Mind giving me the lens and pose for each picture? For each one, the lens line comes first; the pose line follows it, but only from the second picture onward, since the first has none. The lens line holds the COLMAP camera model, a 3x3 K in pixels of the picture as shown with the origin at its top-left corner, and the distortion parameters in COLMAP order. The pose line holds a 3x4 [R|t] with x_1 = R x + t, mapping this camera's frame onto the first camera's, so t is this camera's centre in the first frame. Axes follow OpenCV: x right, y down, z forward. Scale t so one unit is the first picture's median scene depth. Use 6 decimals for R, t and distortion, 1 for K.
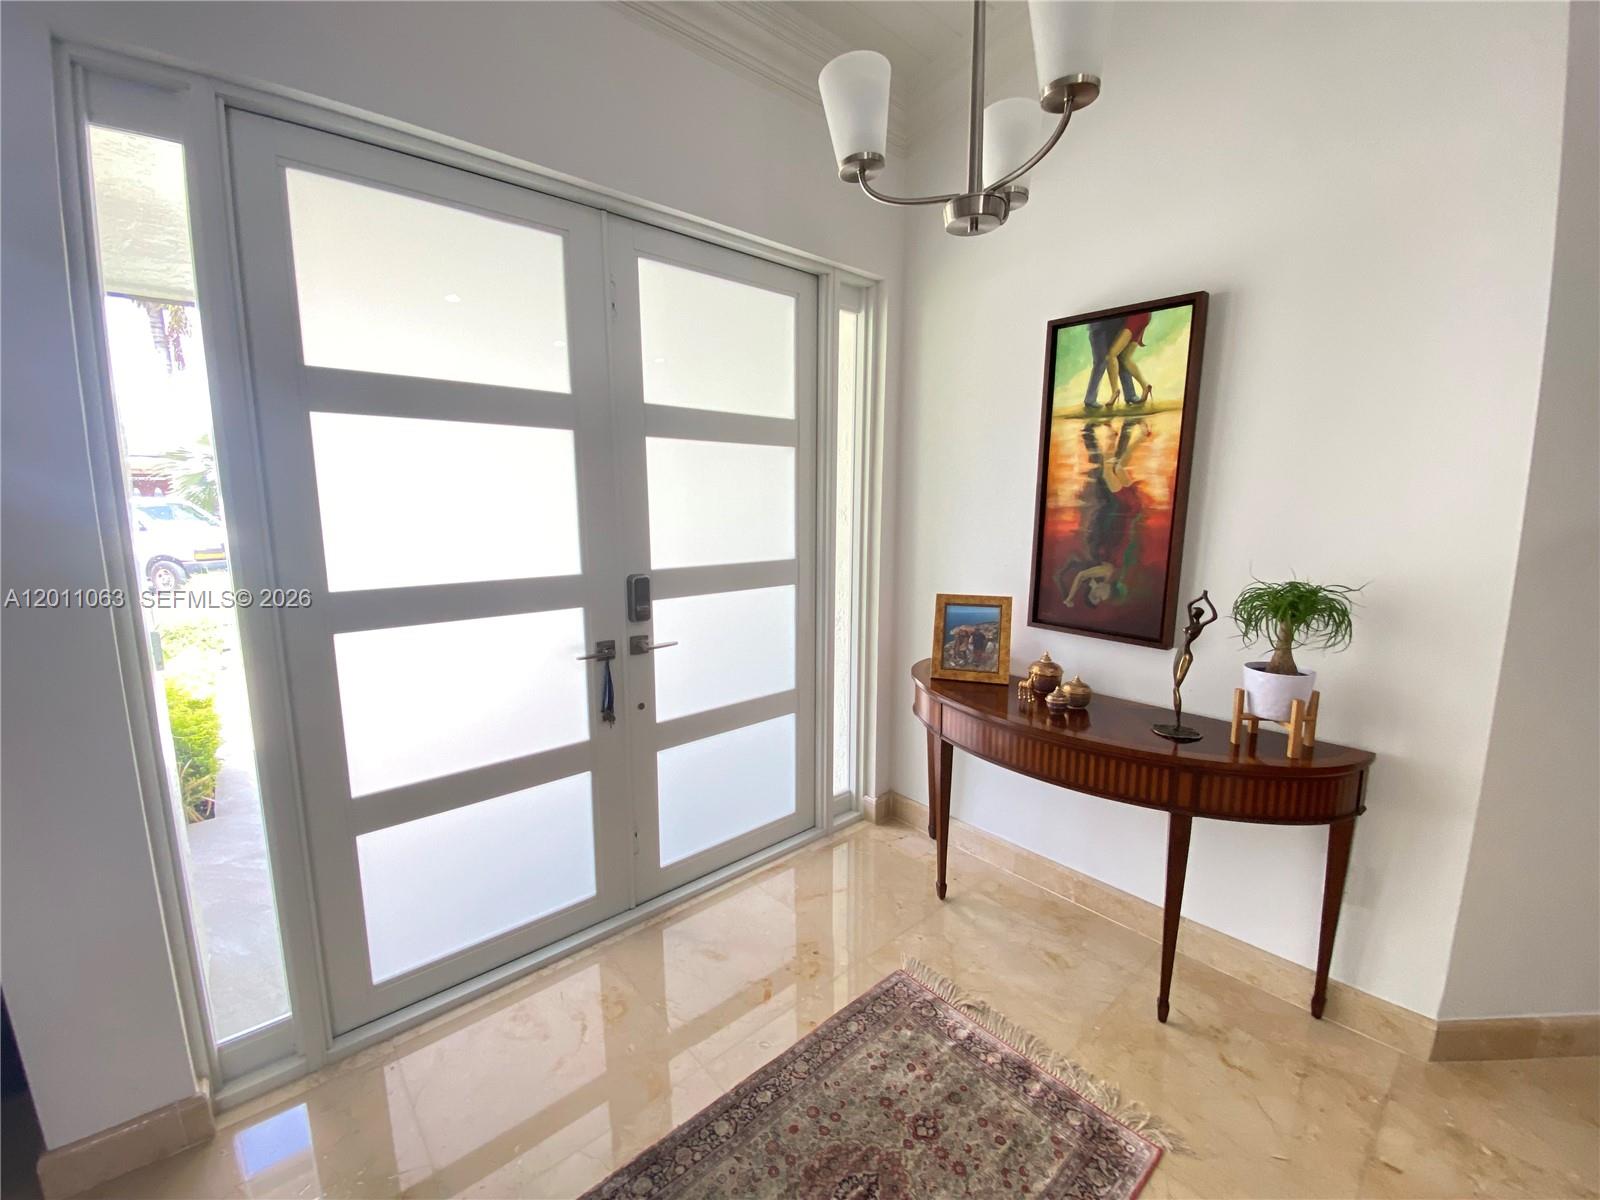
lens RADIAL K [[642.7, 0, 785.5], [0, 642.7, 603.1], [0, 0, 1]] dist [0.026673, -0.021147]
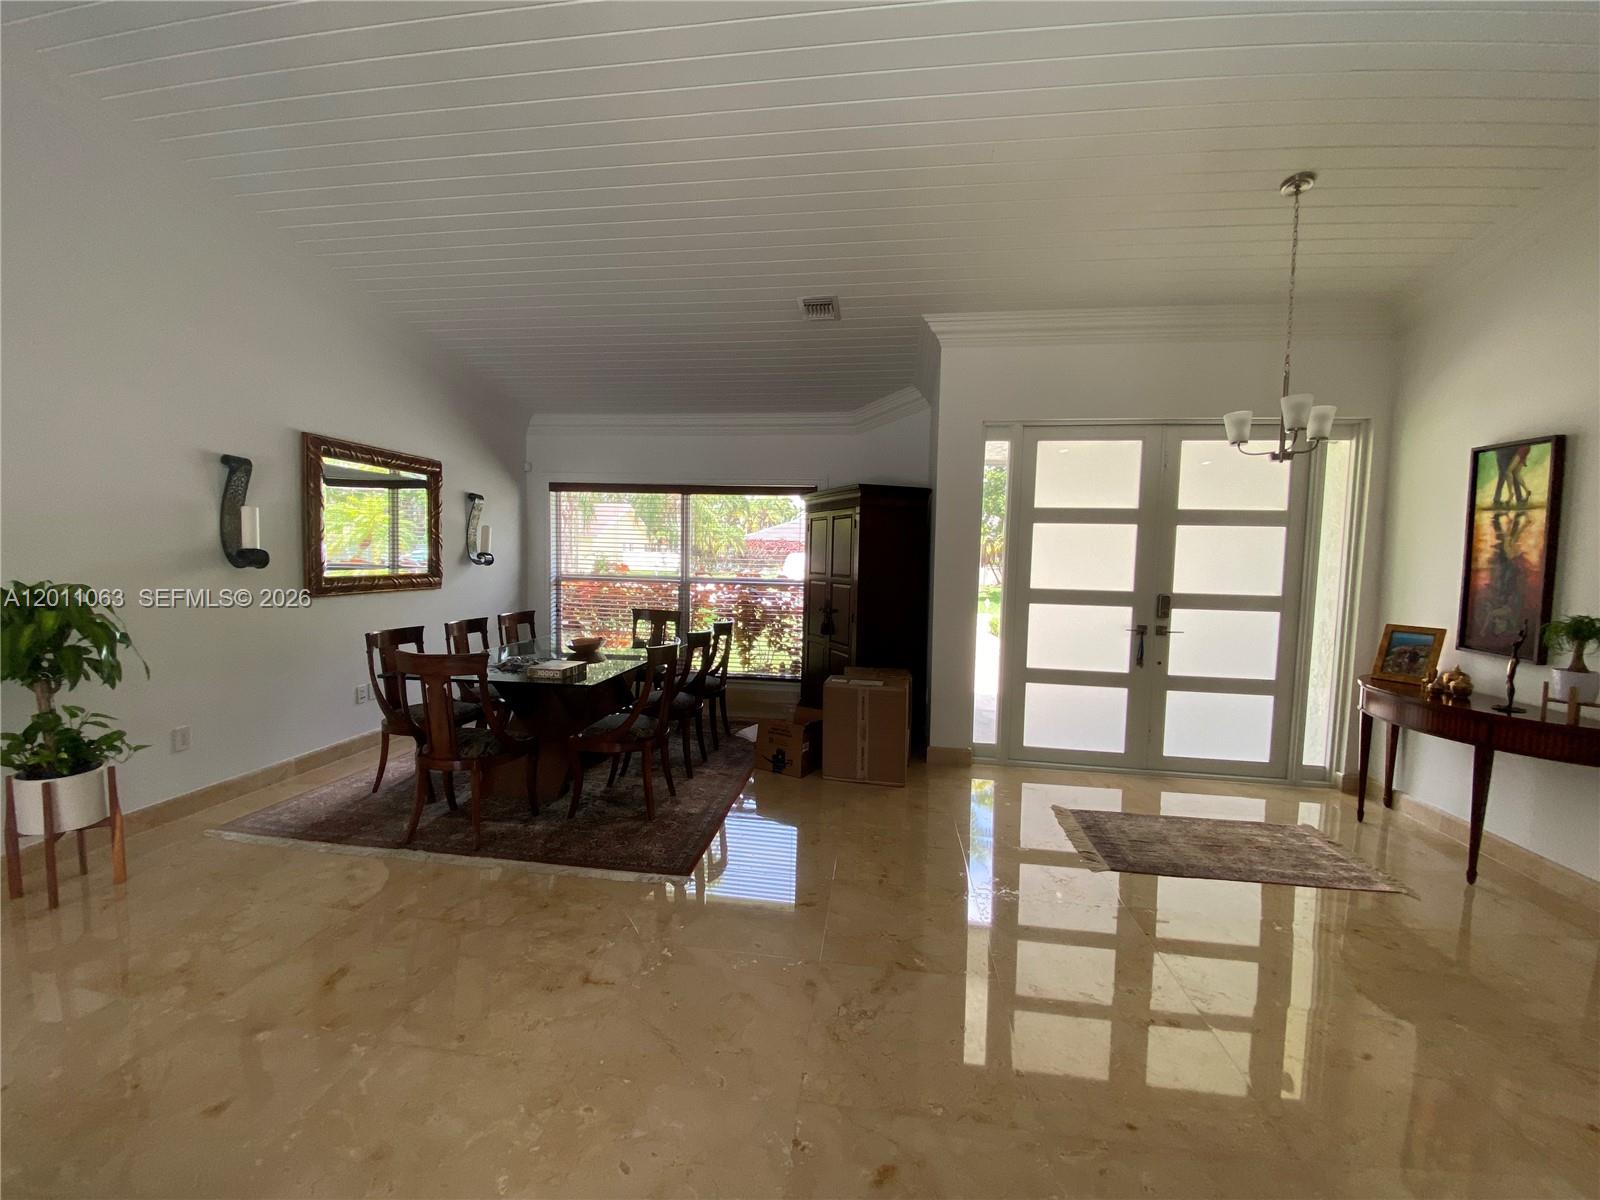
lens RADIAL K [[652.9, 0, 795.3], [0, 652.9, 597.0], [0, 0, 1]] dist [0.025943, -0.023564]
pose [[0.662132, 0.066182, -0.746459, 0.526376], [-0.143755, 0.988811, -0.039846, 0.207553], [0.735469, 0.133691, 0.664237, -1.172328]]
